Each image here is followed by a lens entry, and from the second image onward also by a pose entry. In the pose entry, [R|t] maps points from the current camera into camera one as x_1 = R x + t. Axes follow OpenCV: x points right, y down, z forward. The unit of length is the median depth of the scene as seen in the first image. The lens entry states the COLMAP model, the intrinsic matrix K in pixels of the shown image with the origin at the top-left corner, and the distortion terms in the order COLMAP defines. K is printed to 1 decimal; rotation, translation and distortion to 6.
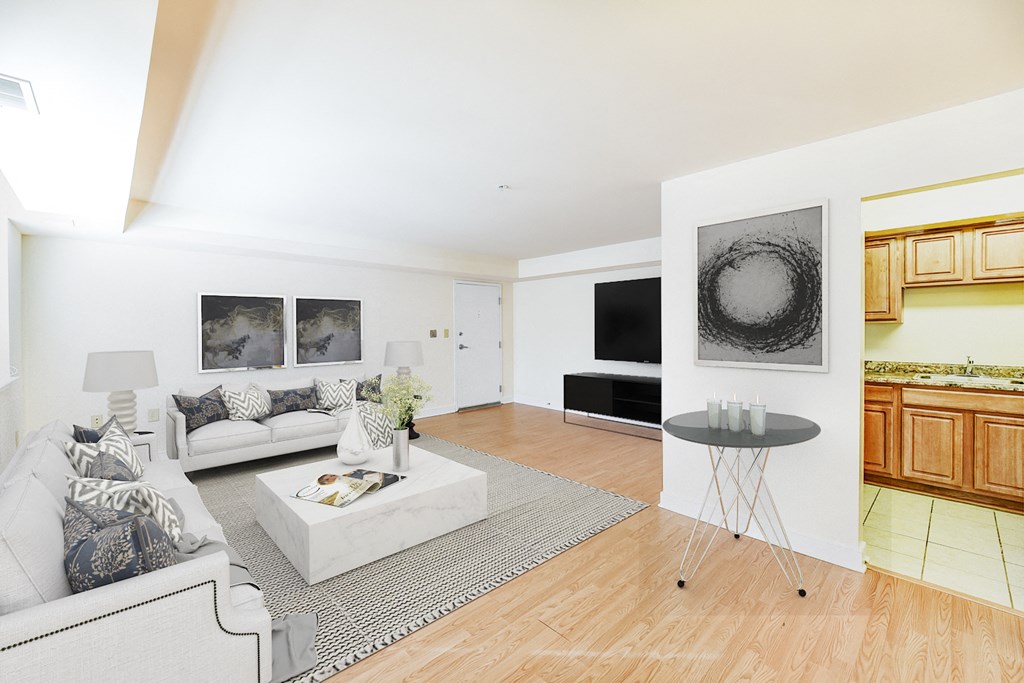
lens RADIAL K [[423.0, 0, 511.3], [0, 423.0, 331.8], [0, 0, 1]] dist [0.004668, 0.000487]
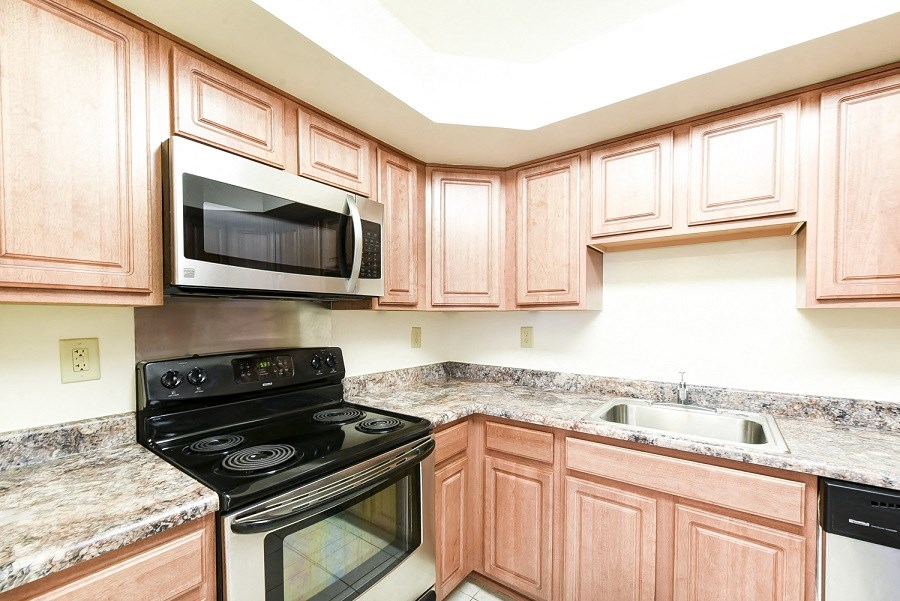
lens RADIAL K [[371.8, 0, 459.6], [0, 371.8, 323.4], [0, 0, 1]] dist [0.004668, 0.000487]
pose [[0.984400, 0.004760, 0.175882, 0.736559], [-0.007595, 0.999852, 0.015452, -0.010505], [-0.175782, -0.016546, 0.984290, 0.603428]]
